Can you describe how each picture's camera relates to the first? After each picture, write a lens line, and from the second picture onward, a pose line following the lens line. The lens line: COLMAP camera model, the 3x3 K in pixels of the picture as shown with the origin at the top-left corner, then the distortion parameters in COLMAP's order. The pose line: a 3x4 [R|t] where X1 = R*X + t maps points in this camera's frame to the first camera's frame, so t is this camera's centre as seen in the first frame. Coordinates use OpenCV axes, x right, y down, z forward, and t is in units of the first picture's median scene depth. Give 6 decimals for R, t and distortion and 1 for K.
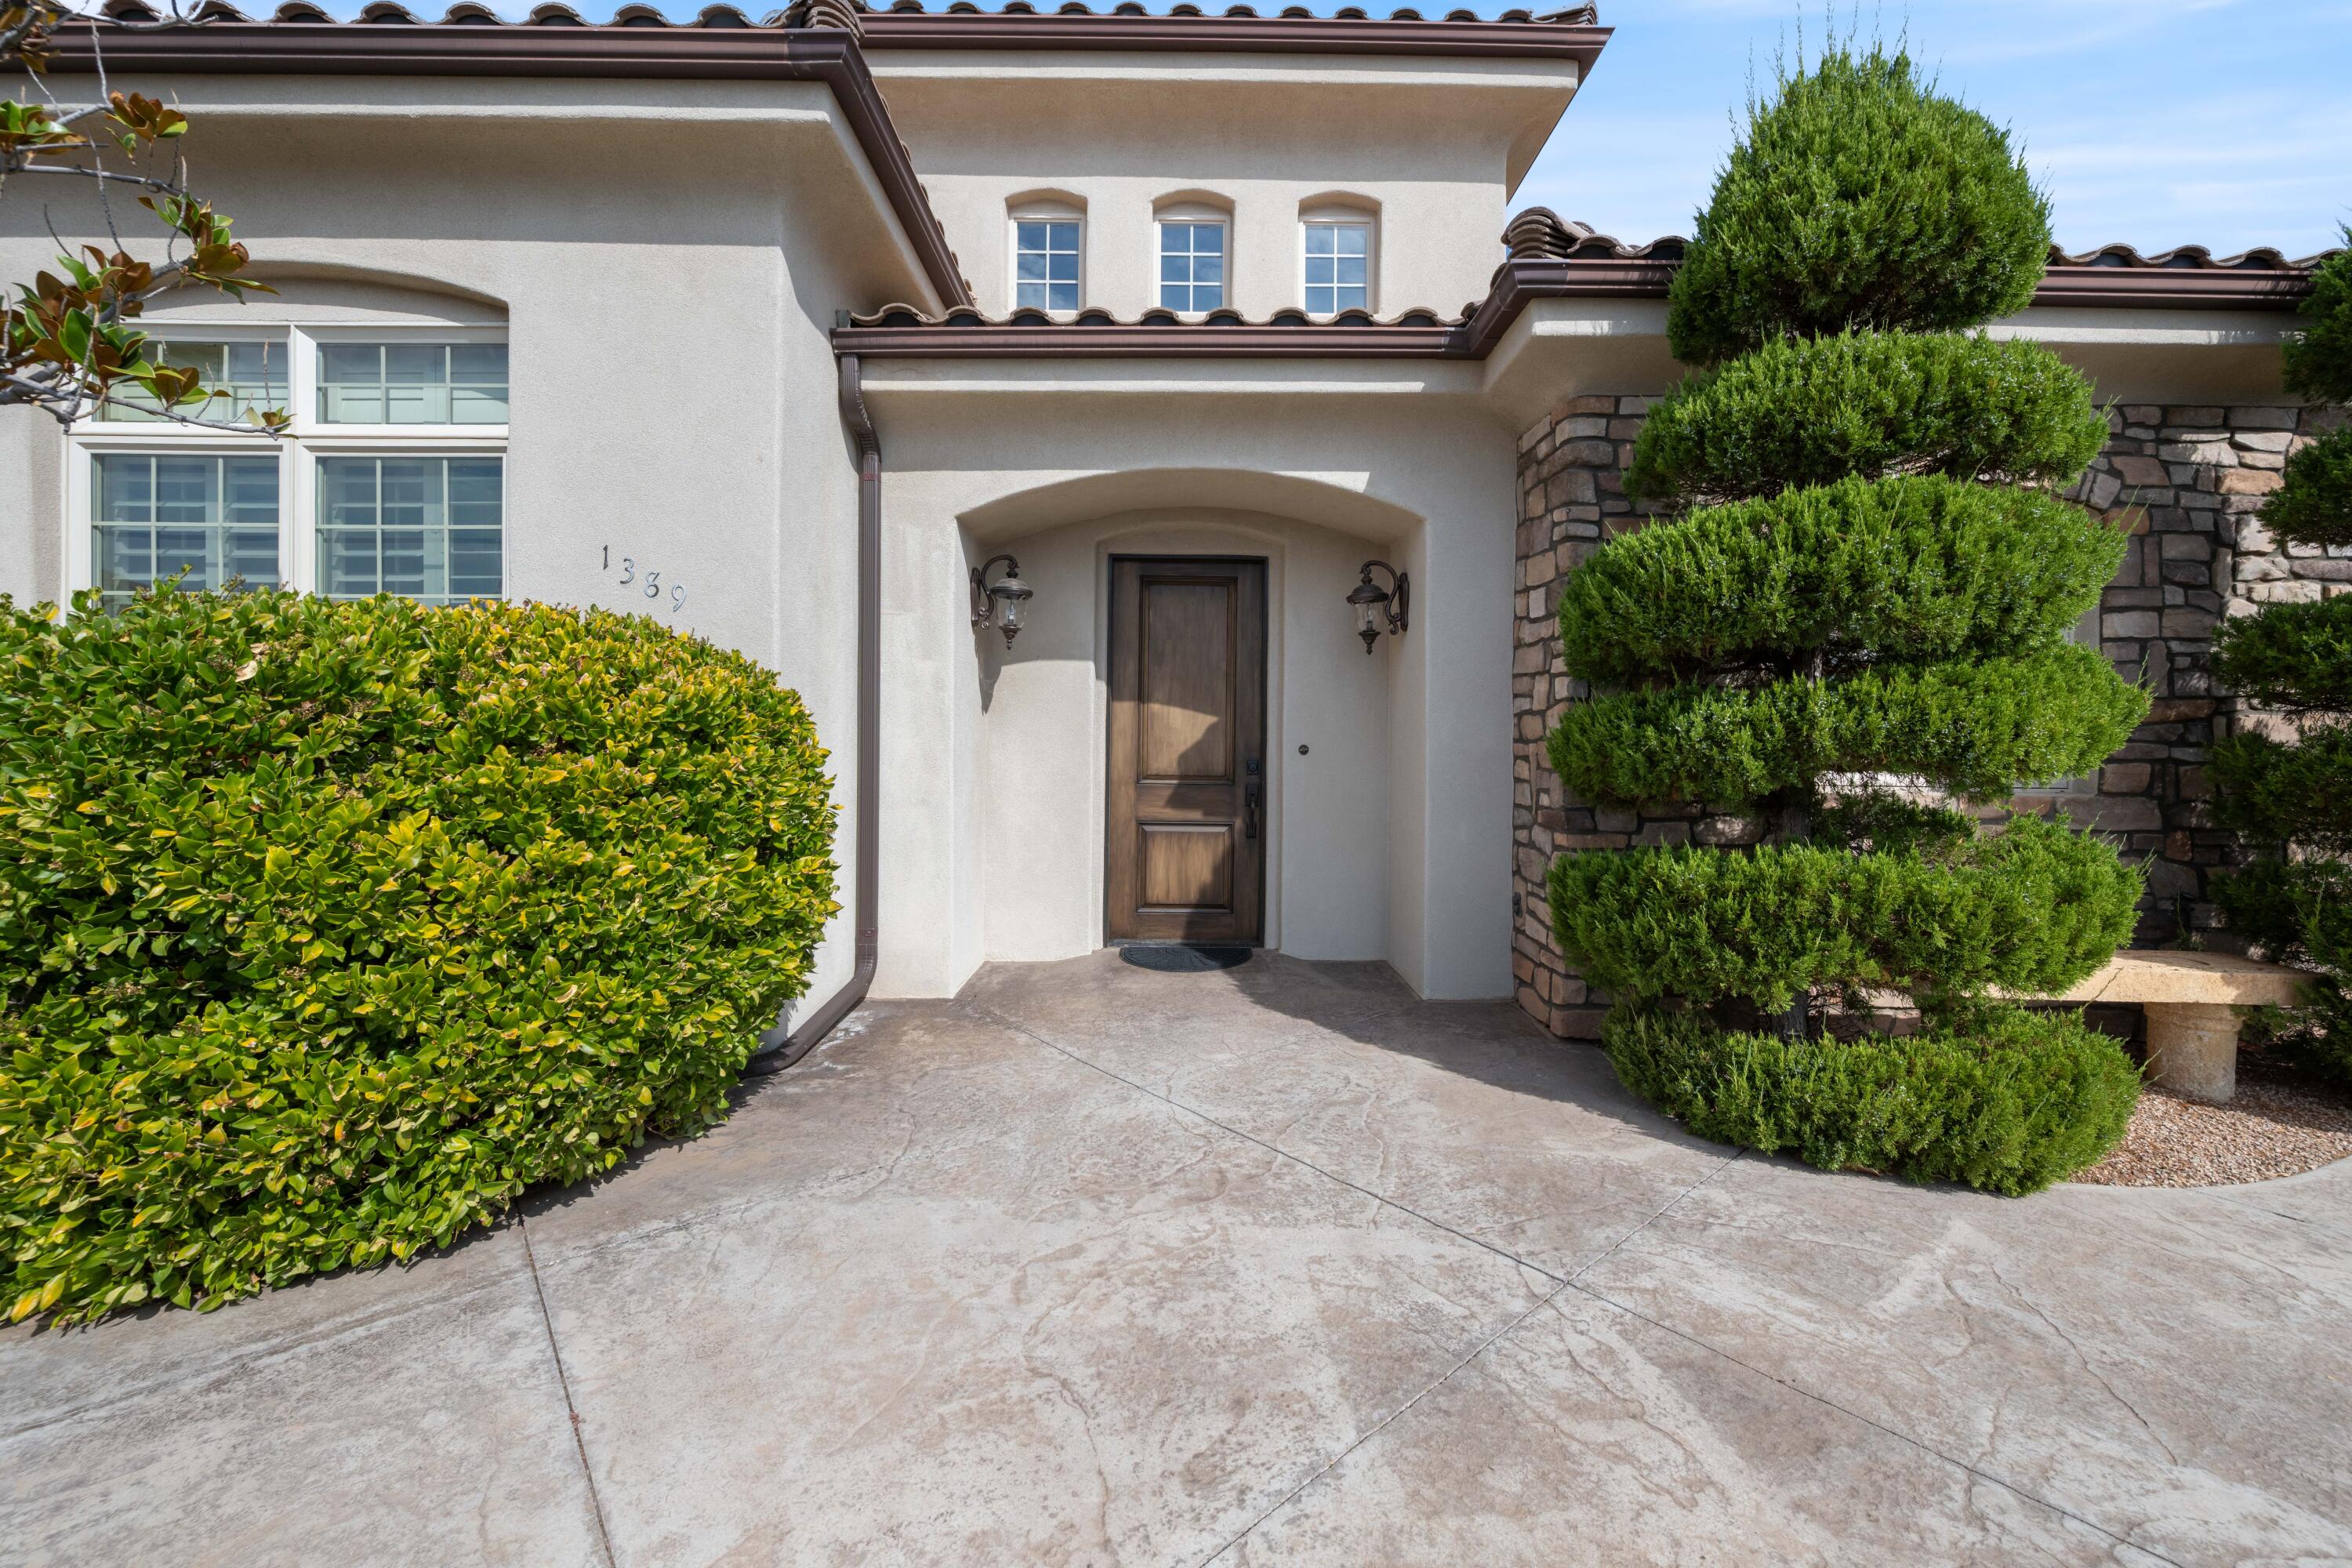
lens RADIAL K [[937.3, 0, 1188.4], [0, 937.3, 752.3], [0, 0, 1]] dist [-0.001484, 0.000269]
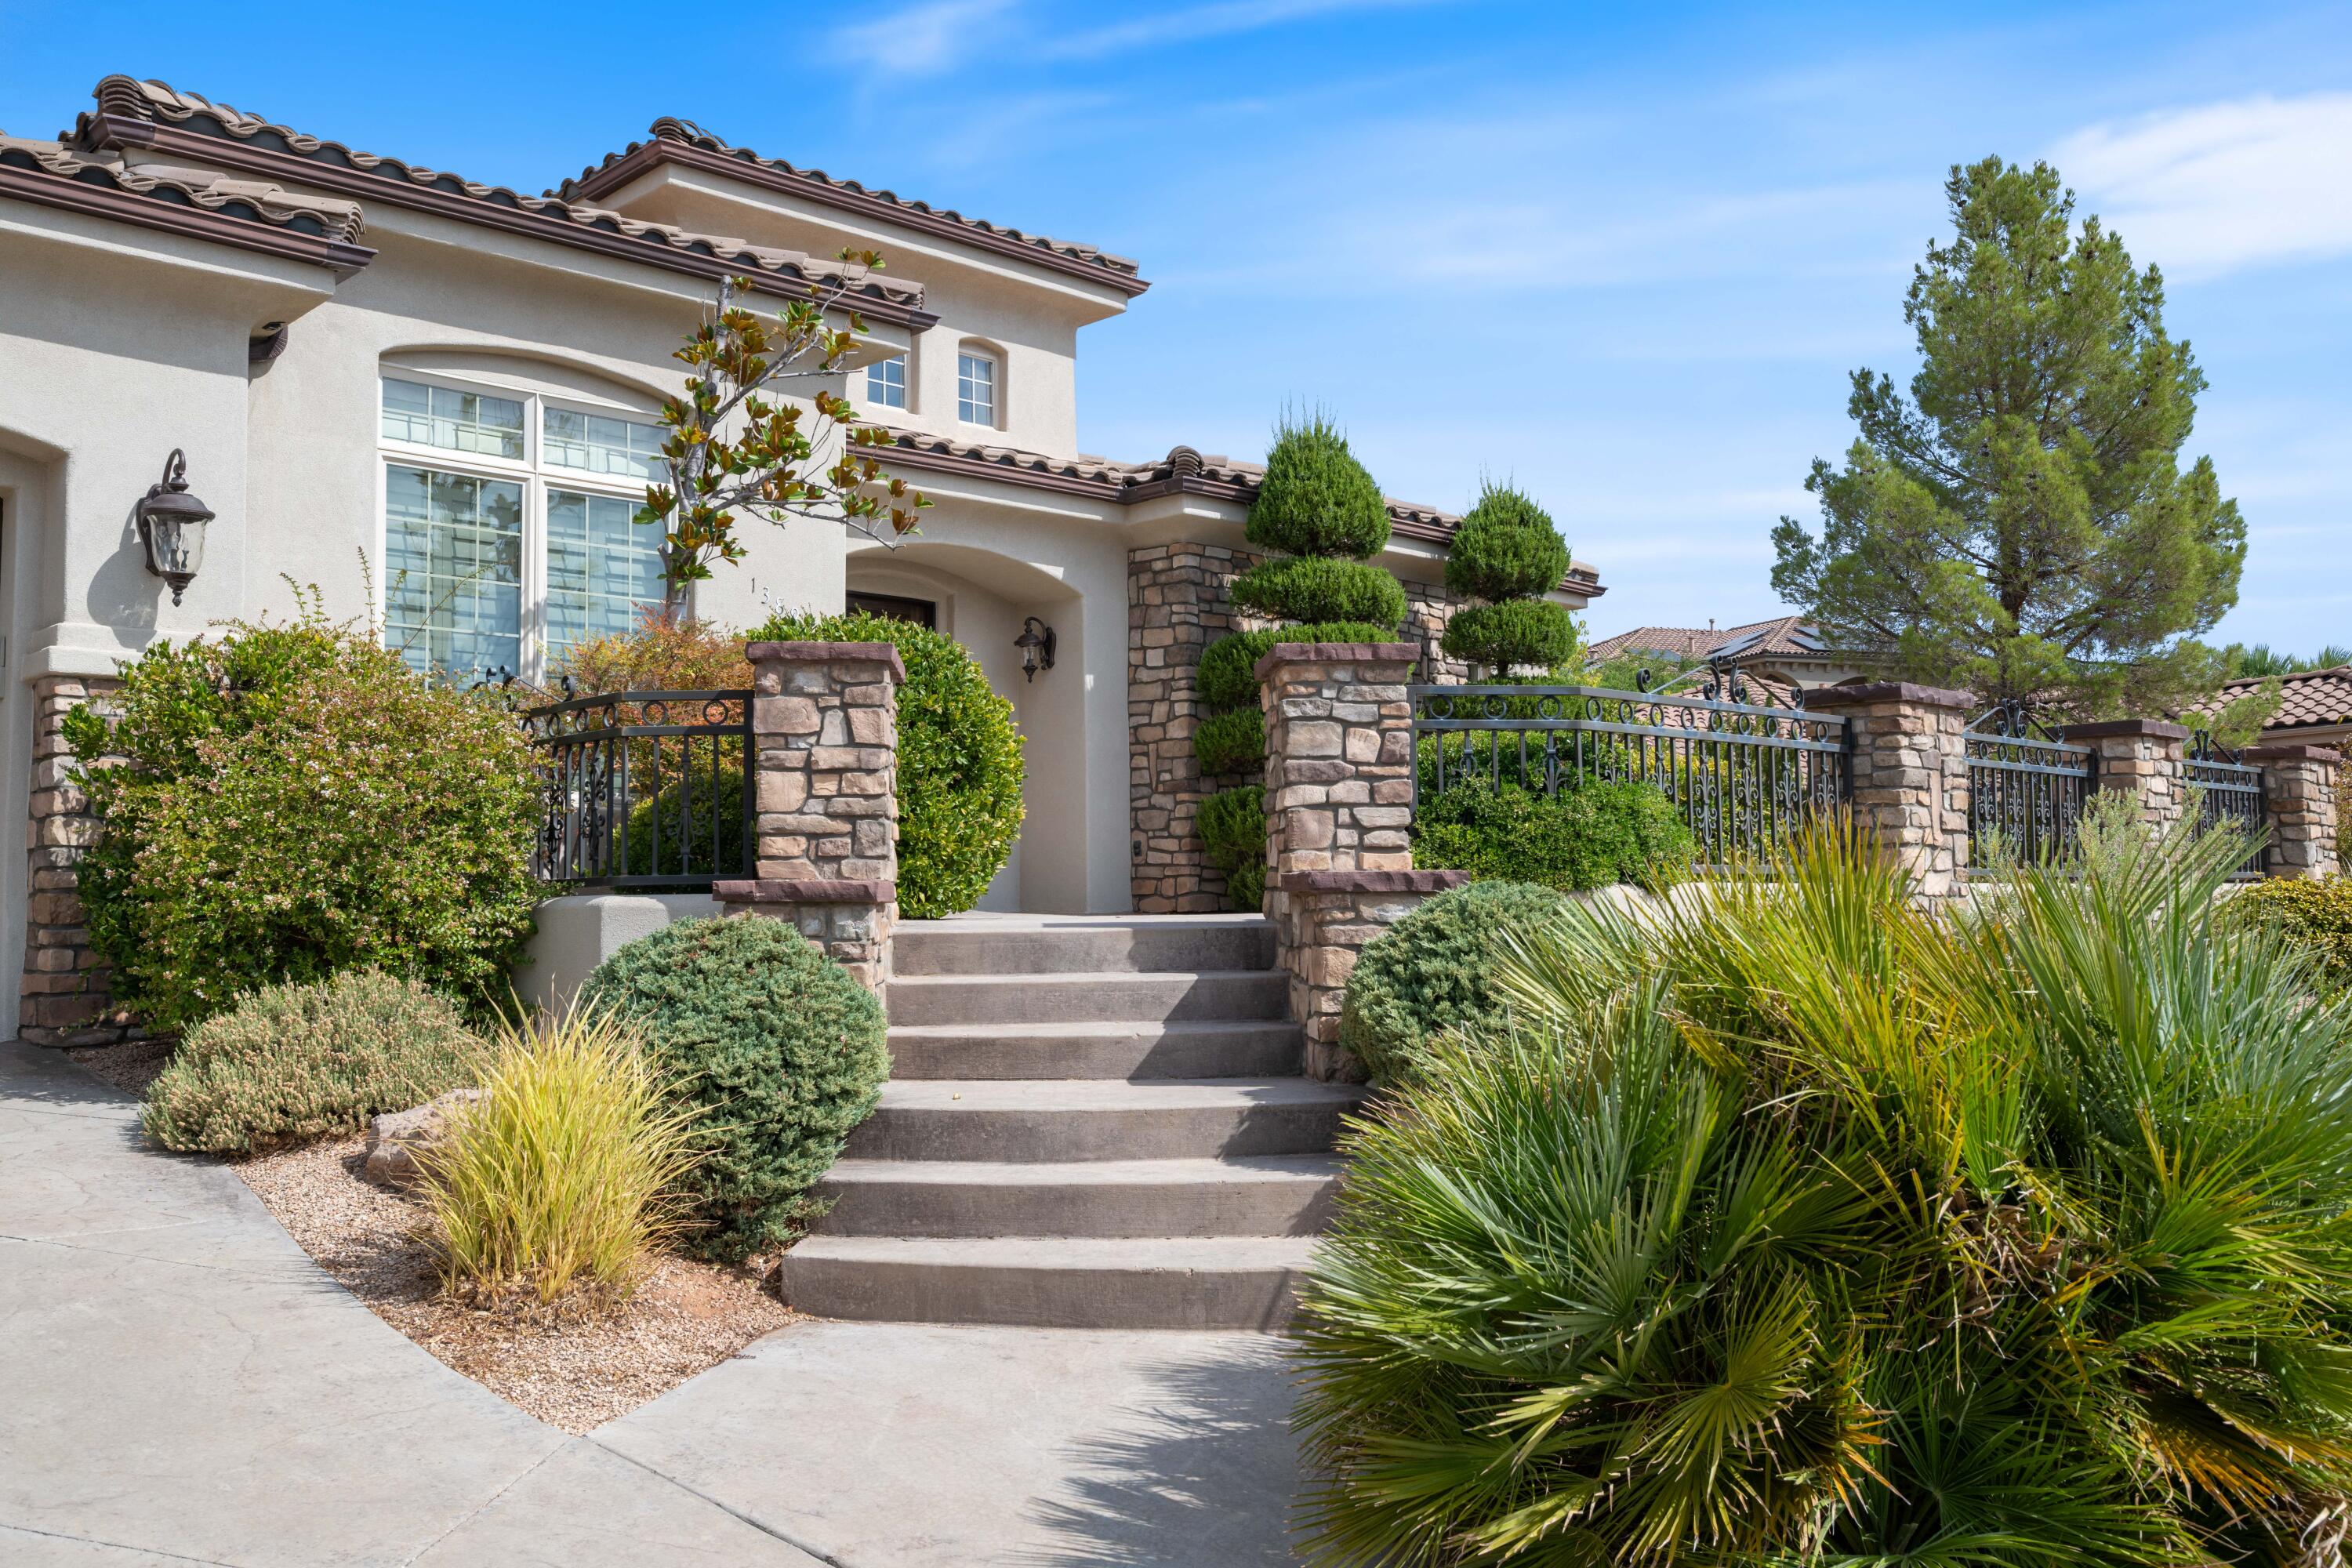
lens RADIAL K [[2107.6, 0, 1177.1], [0, 2107.6, 783.3], [0, 0, 1]] dist [0.032175, -0.003856]
pose [[0.716552, 0.030894, 0.696850, -2.286519], [0.021783, 0.997540, -0.066624, 0.323752], [-0.697194, 0.062919, 0.714116, -1.735364]]
